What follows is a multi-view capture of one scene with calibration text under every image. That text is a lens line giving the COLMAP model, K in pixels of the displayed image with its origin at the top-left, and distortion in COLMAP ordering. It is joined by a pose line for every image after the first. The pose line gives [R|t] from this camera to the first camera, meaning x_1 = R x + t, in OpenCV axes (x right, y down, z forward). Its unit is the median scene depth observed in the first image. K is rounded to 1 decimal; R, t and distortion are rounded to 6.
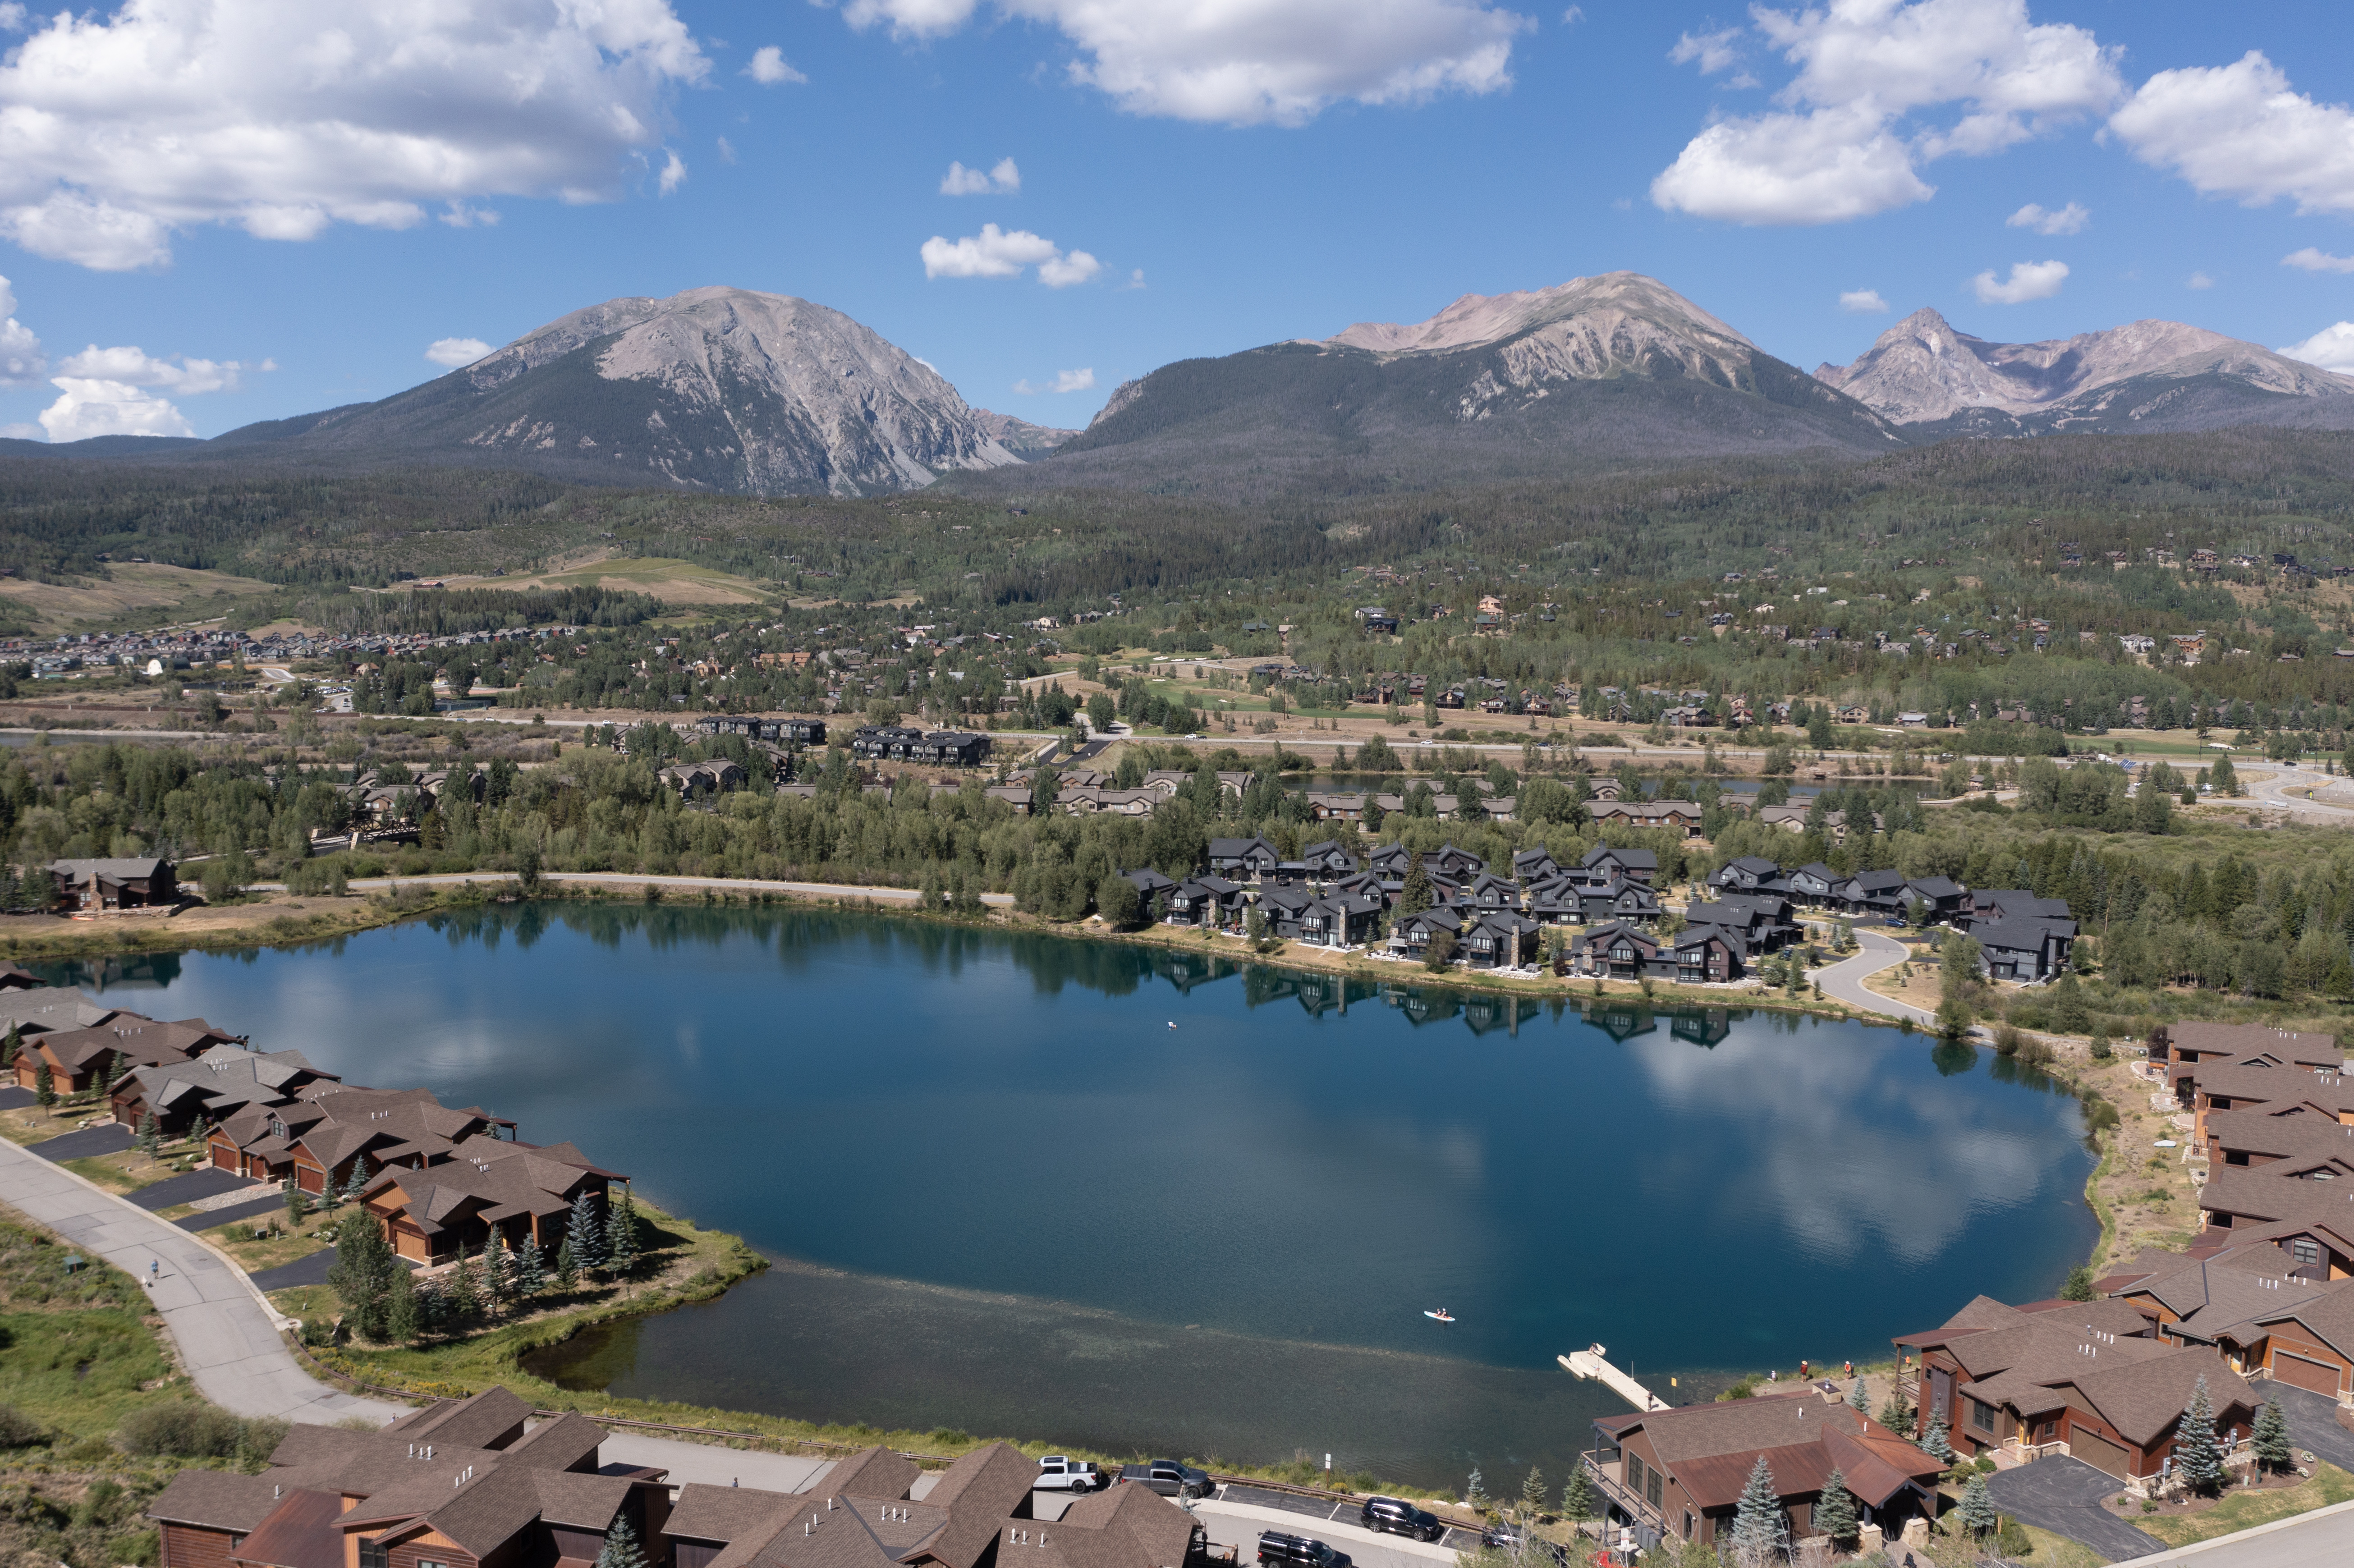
lens RADIAL K [[2406.3, 0, 1282.7], [0, 2406.3, 780.3], [0, 0, 1]] dist [-0.030900, 0.017940]
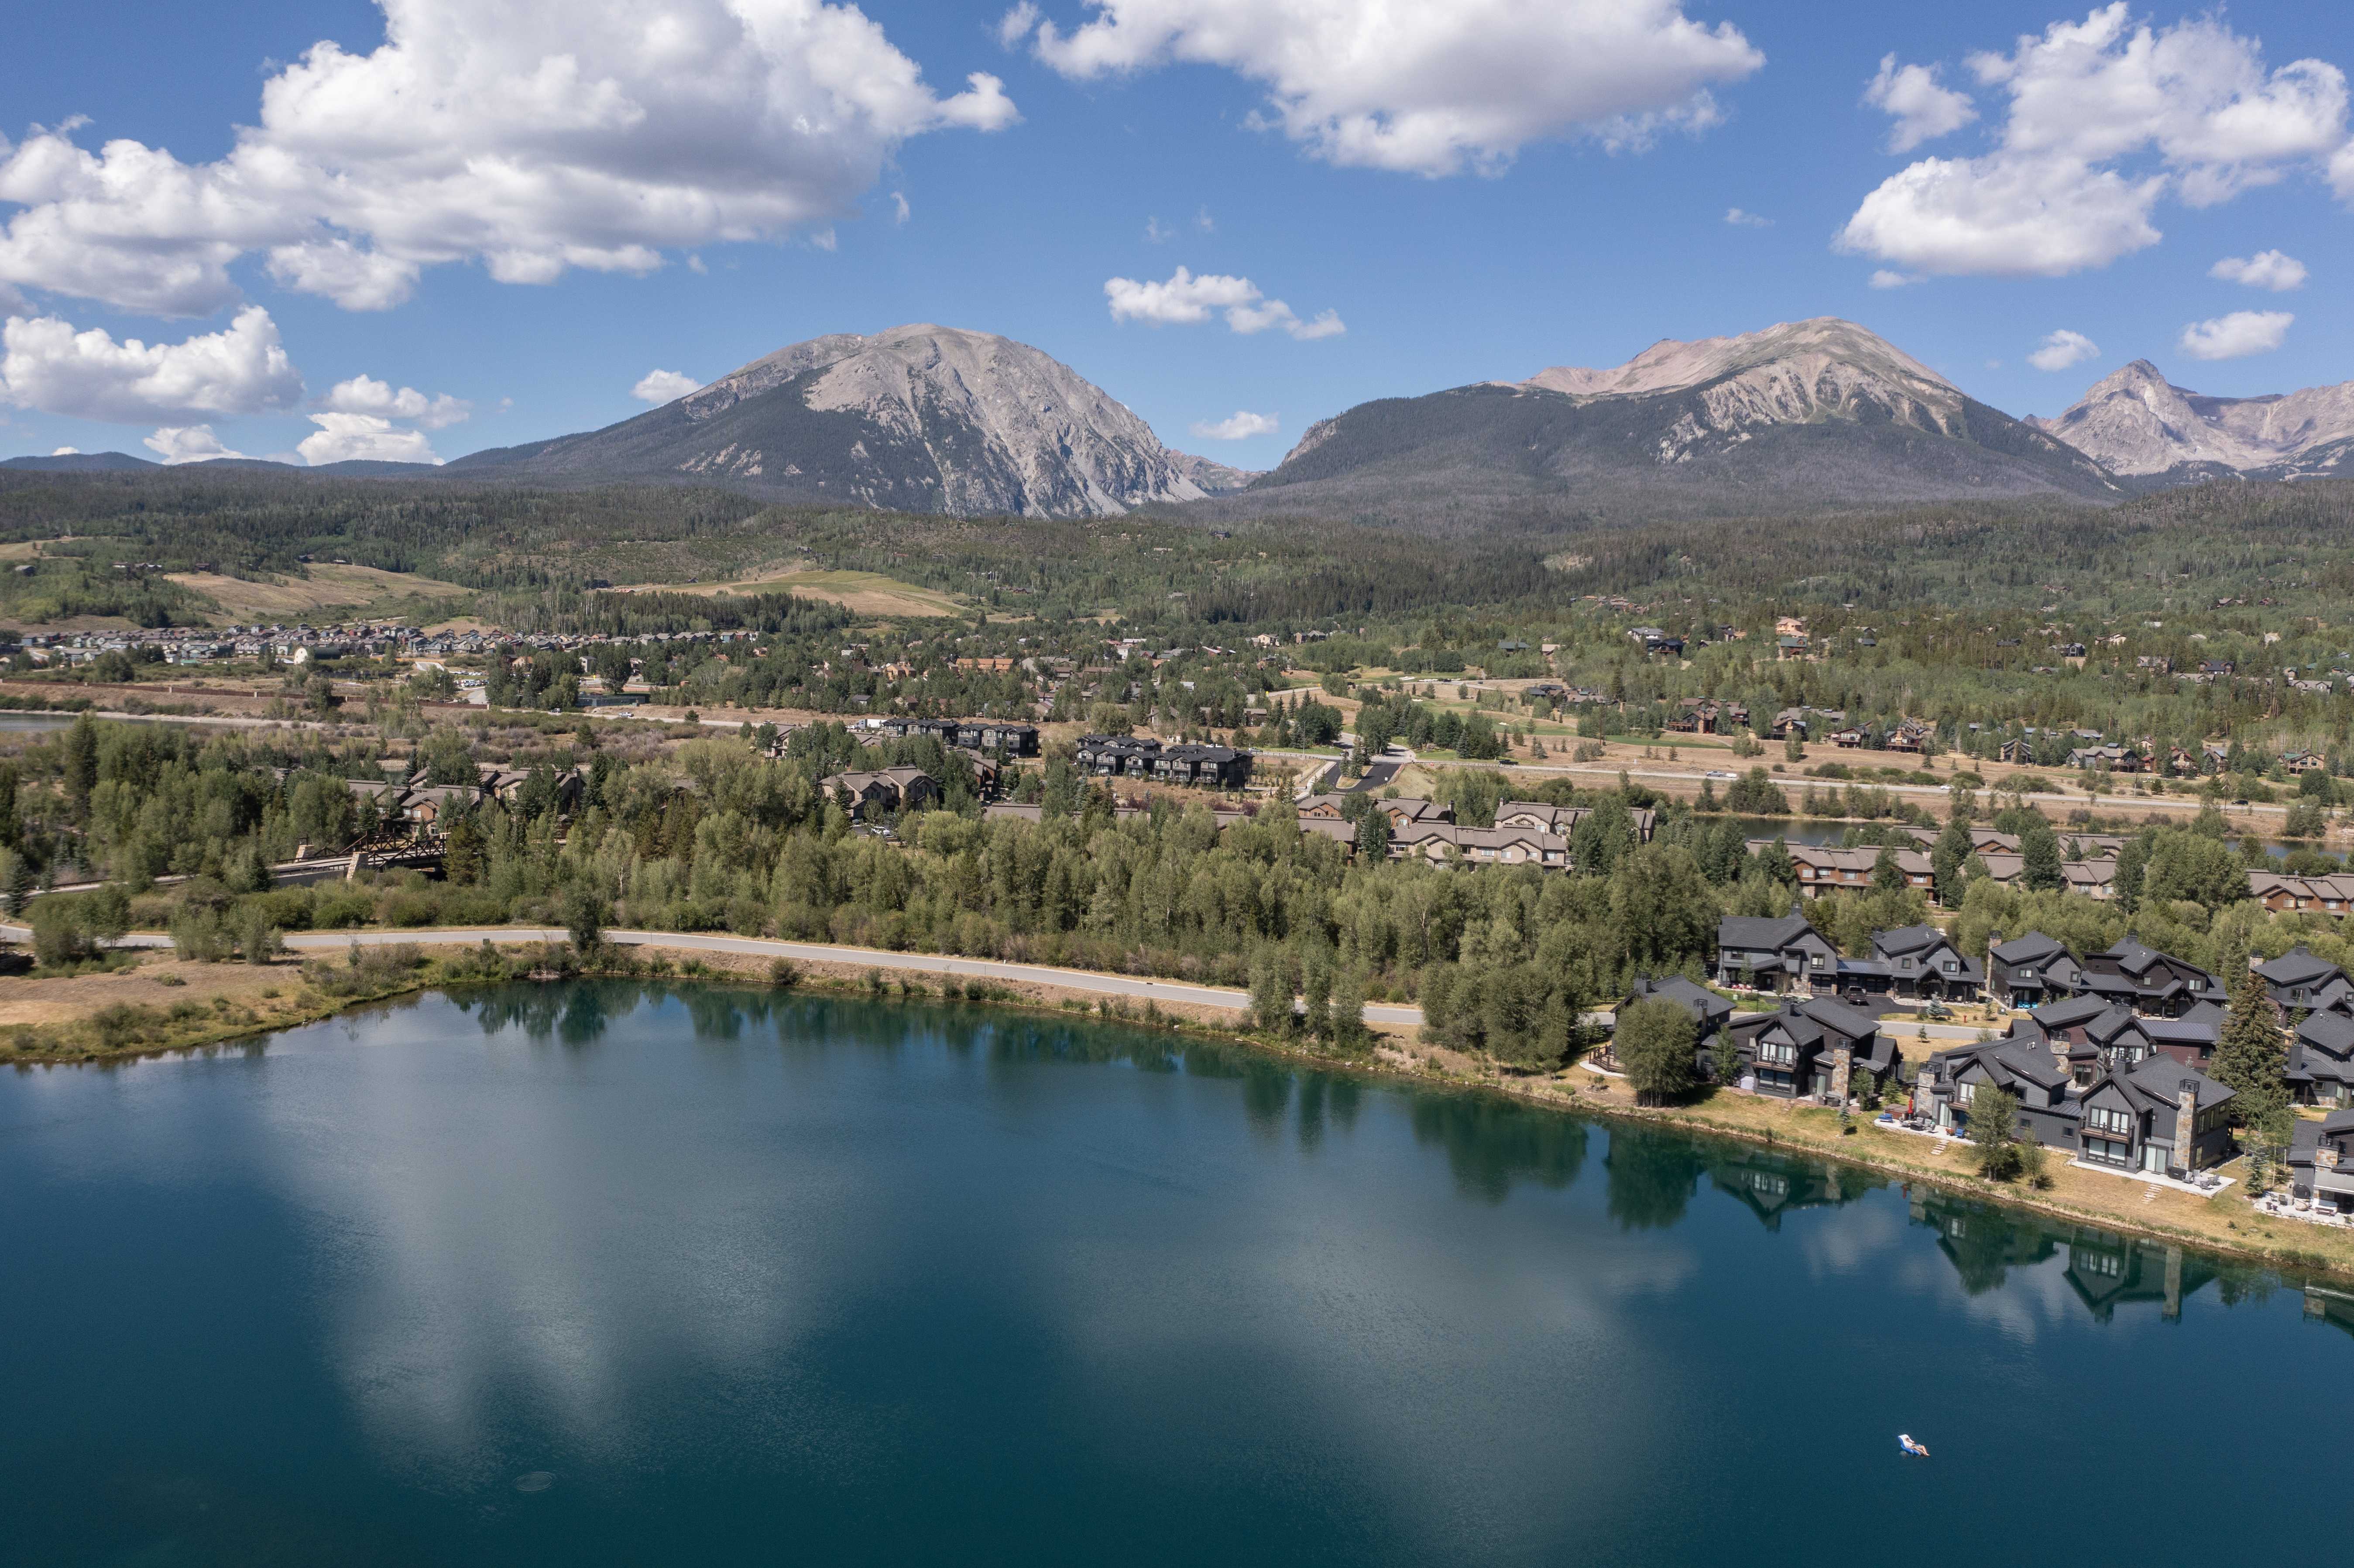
lens RADIAL K [[2152.9, 0, 1163.1], [0, 2152.9, 743.8], [0, 0, 1]] dist [-0.020771, 0.009293]
pose [[0.993139, 0.029843, -0.113065, -0.035285], [-0.033781, 0.998882, -0.033069, 0.001420], [0.111952, 0.036662, 0.993037, 0.152694]]
